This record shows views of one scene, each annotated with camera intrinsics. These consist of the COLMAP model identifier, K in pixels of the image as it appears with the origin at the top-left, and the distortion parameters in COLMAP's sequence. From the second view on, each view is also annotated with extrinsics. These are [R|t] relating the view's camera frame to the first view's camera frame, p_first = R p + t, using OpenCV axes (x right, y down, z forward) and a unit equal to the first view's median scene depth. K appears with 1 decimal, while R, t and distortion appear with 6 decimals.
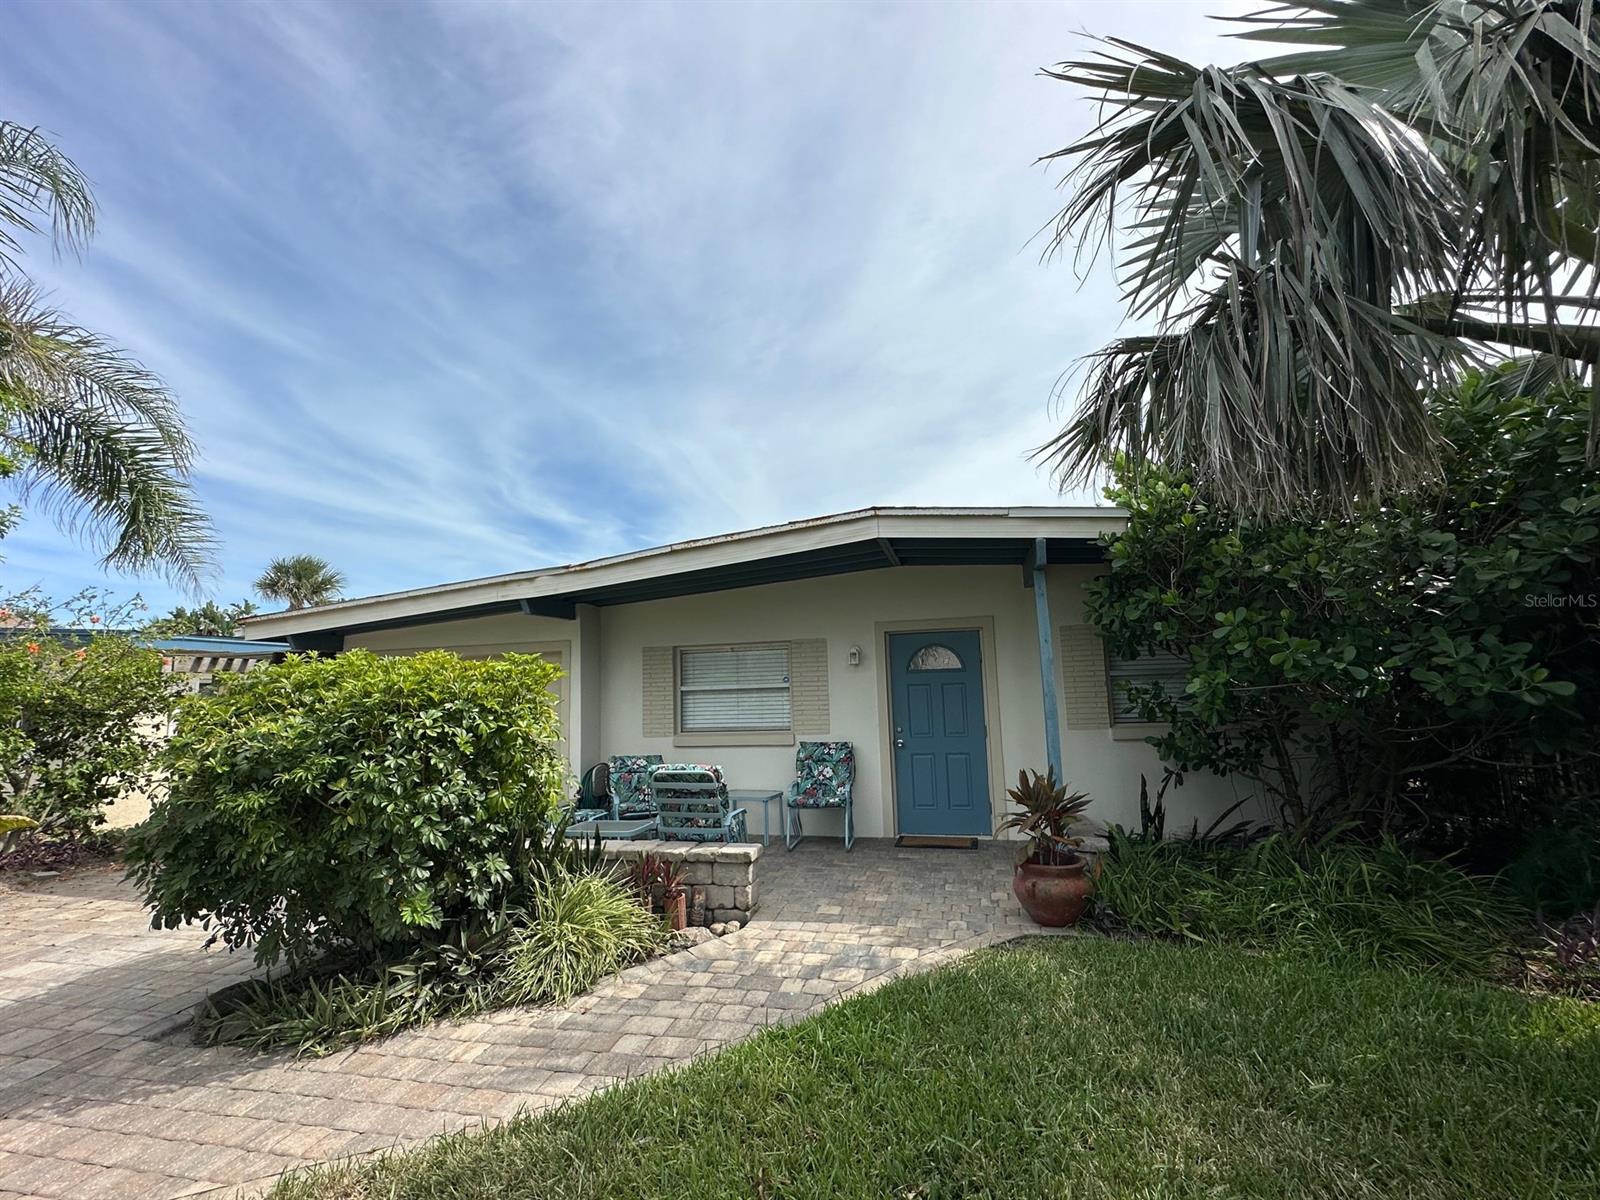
lens RADIAL K [[673.6, 0, 800.0], [0, 673.6, 600.0], [0, 0, 1]] dist [-0.019426, 0.014800]
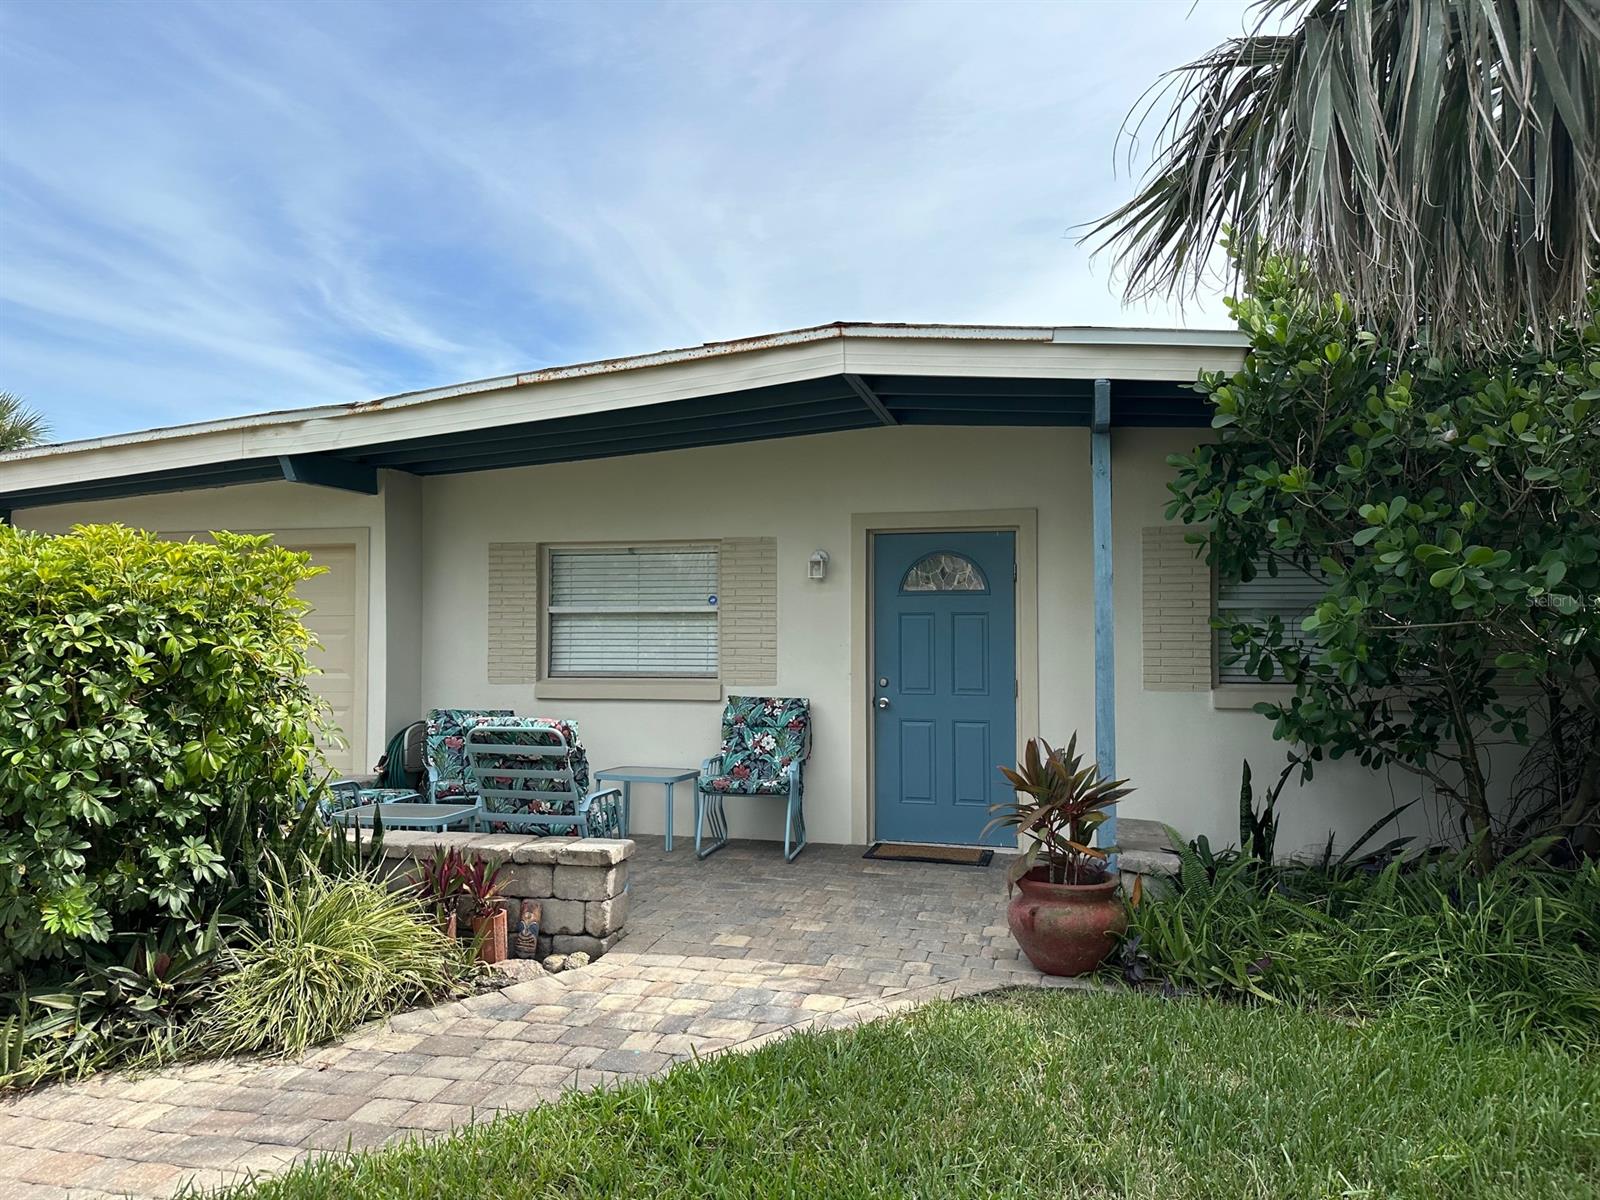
lens RADIAL K [[1079.6, 0, 800.0], [0, 1079.6, 600.0], [0, 0, 1]] dist [0.041393, -0.040446]
pose [[0.999485, 0.031427, -0.006545, 0.108843], [-0.030598, 0.994336, 0.101784, 0.019819], [0.009707, -0.101531, 0.994785, -0.021121]]
